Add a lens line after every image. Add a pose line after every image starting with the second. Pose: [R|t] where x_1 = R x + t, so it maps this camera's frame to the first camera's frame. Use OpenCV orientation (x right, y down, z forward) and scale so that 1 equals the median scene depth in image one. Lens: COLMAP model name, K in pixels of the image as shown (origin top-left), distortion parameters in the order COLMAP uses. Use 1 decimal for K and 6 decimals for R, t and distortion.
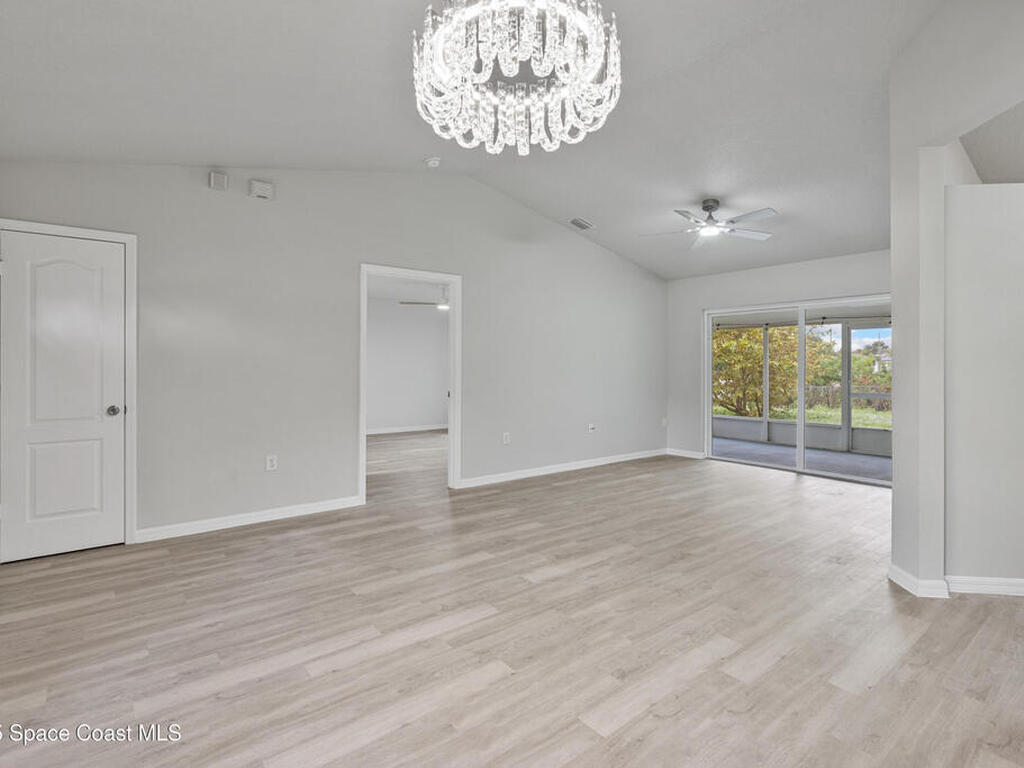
lens RADIAL K [[524.0, 0, 513.4], [0, 524.0, 371.2], [0, 0, 1]] dist [-0.004633, 0.001023]
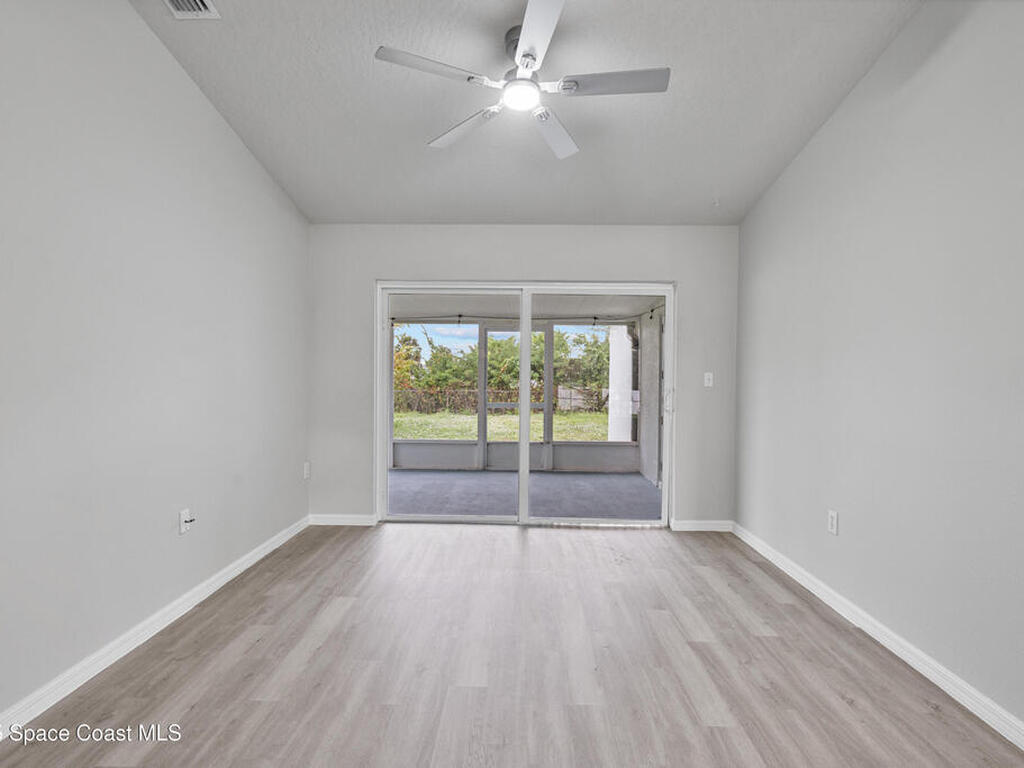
lens RADIAL K [[521.7, 0, 513.2], [0, 521.7, 382.9], [0, 0, 1]] dist [-0.004180, 0.002310]
pose [[0.637648, -0.011843, 0.770237, -0.007129], [0.000531, 0.999888, 0.014935, -0.012472], [-0.770328, -0.009114, 0.637583, 0.872997]]
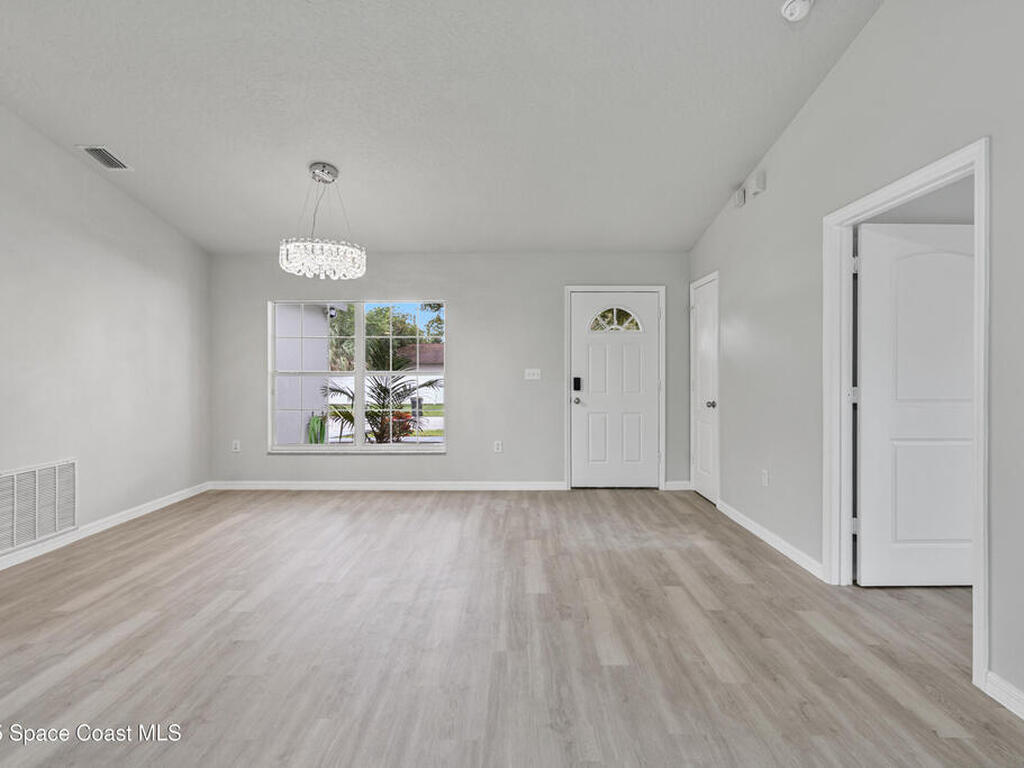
lens RADIAL K [[524.0, 0, 513.4], [0, 524.0, 371.2], [0, 0, 1]] dist [-0.004633, 0.001023]
pose [[-0.625958, -0.001569, -0.779855, 0.557301], [-0.011047, 0.999915, 0.006856, -0.013518], [0.779779, 0.012907, -0.625922, 1.298325]]
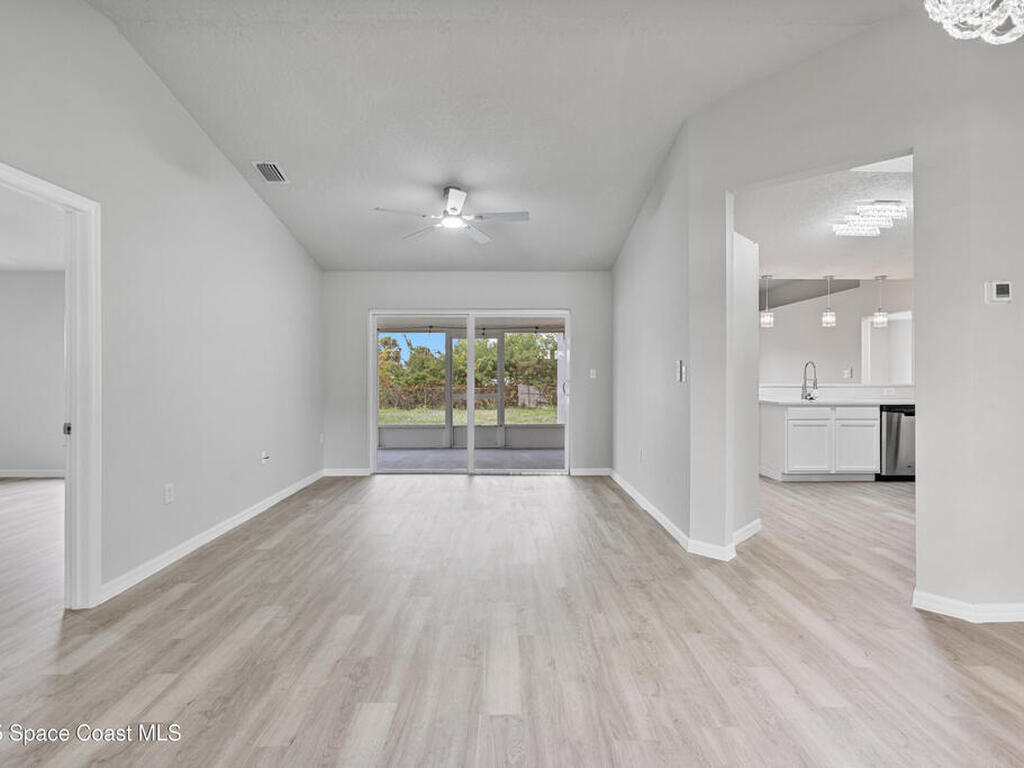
lens RADIAL K [[522.1, 0, 507.6], [0, 522.1, 374.6], [0, 0, 1]] dist [-0.003369, 0.000358]
pose [[0.616979, -0.008003, 0.786939, -0.348054], [0.011083, 0.999937, 0.001481, -0.006340], [-0.786902, 0.007808, 0.617029, 0.466380]]
